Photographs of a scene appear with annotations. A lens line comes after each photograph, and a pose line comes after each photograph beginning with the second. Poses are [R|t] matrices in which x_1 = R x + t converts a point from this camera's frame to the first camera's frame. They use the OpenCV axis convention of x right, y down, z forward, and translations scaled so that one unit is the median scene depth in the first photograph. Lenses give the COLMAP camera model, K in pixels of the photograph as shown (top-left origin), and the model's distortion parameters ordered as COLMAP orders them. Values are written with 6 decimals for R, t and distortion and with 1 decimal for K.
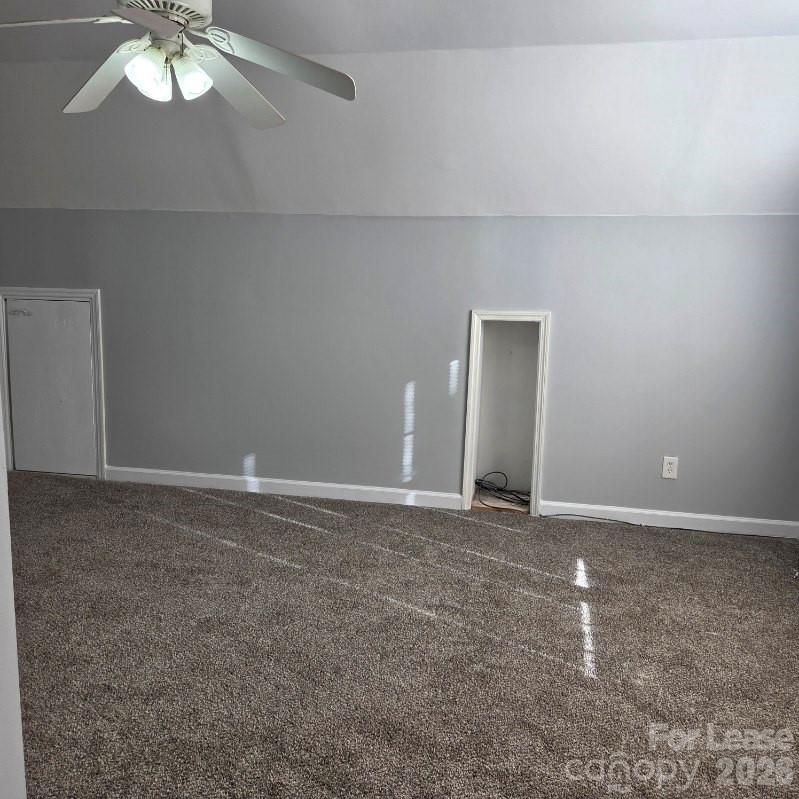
lens RADIAL K [[725.5, 0, 406.0], [0, 725.5, 398.0], [0, 0, 1]] dist [0.078138, -0.006235]
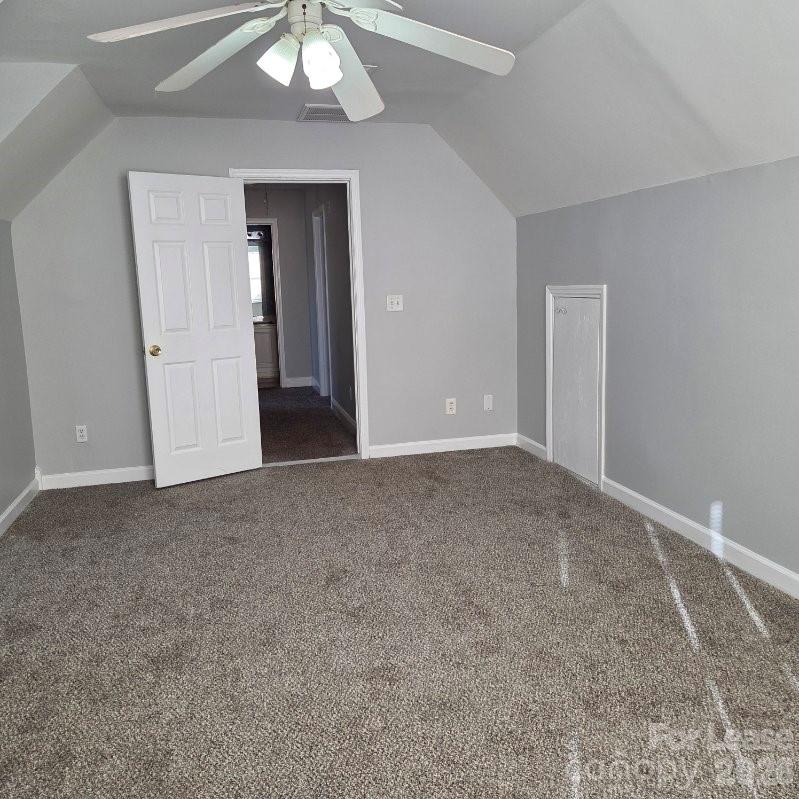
lens RADIAL K [[718.8, 0, 399.6], [0, 718.8, 386.4], [0, 0, 1]] dist [0.070929, -0.078611]
pose [[0.418164, 0.095732, -0.903313, 0.307326], [-0.096769, 0.993467, 0.060489, -0.052495], [0.903202, 0.062118, 0.424696, 0.402497]]
